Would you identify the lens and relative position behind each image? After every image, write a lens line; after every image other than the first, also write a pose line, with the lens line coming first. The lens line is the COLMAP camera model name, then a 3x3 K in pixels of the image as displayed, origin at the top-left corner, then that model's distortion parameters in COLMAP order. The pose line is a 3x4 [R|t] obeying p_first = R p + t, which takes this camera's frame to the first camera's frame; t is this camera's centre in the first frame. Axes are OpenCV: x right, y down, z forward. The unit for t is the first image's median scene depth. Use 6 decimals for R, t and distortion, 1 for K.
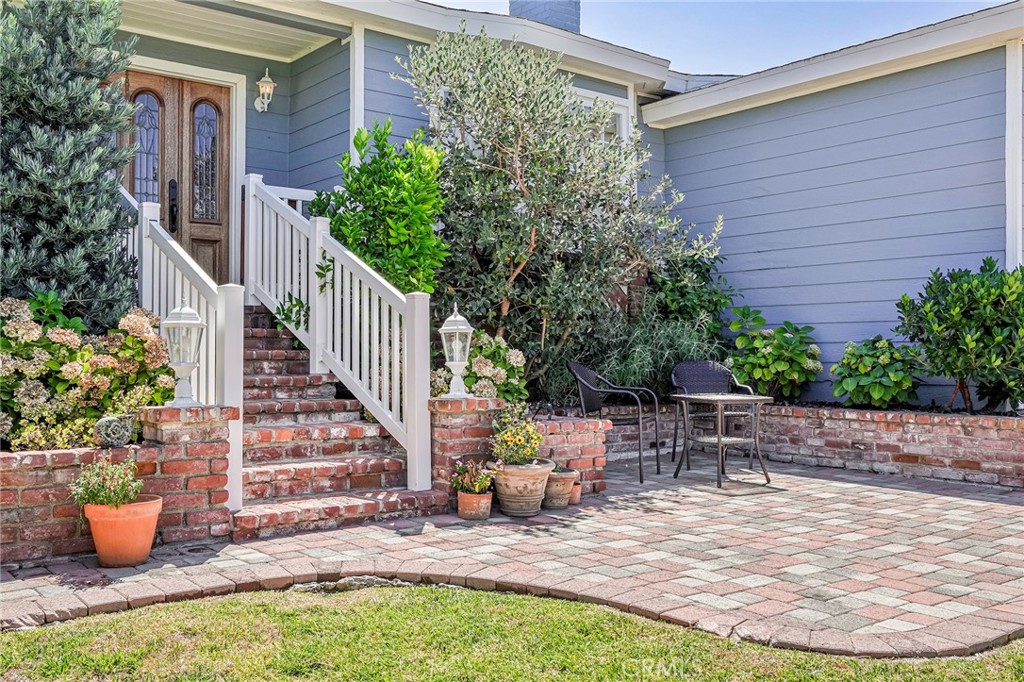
lens RADIAL K [[925.9, 0, 514.0], [0, 925.9, 342.4], [0, 0, 1]] dist [0.020805, 0.008451]
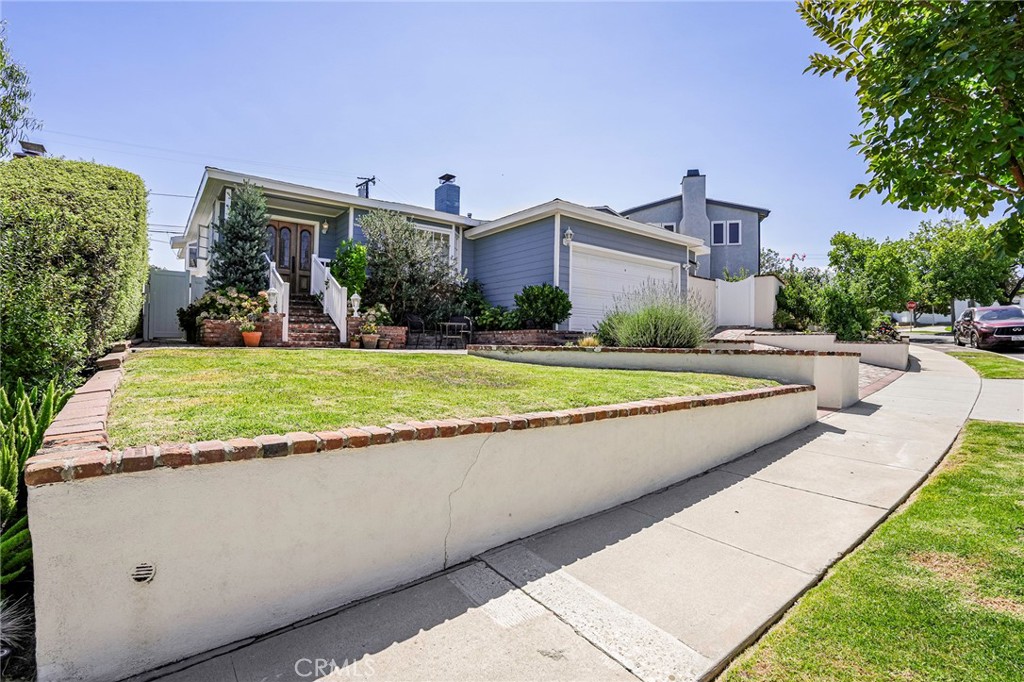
lens RADIAL K [[469.1, 0, 509.2], [0, 469.1, 338.7], [0, 0, 1]] dist [-0.001776, -0.000090]
pose [[0.999561, 0.011175, -0.027452, 0.556649], [-0.011337, 0.999919, -0.005748, 0.140777], [0.027385, 0.006057, 0.999607, -0.750757]]
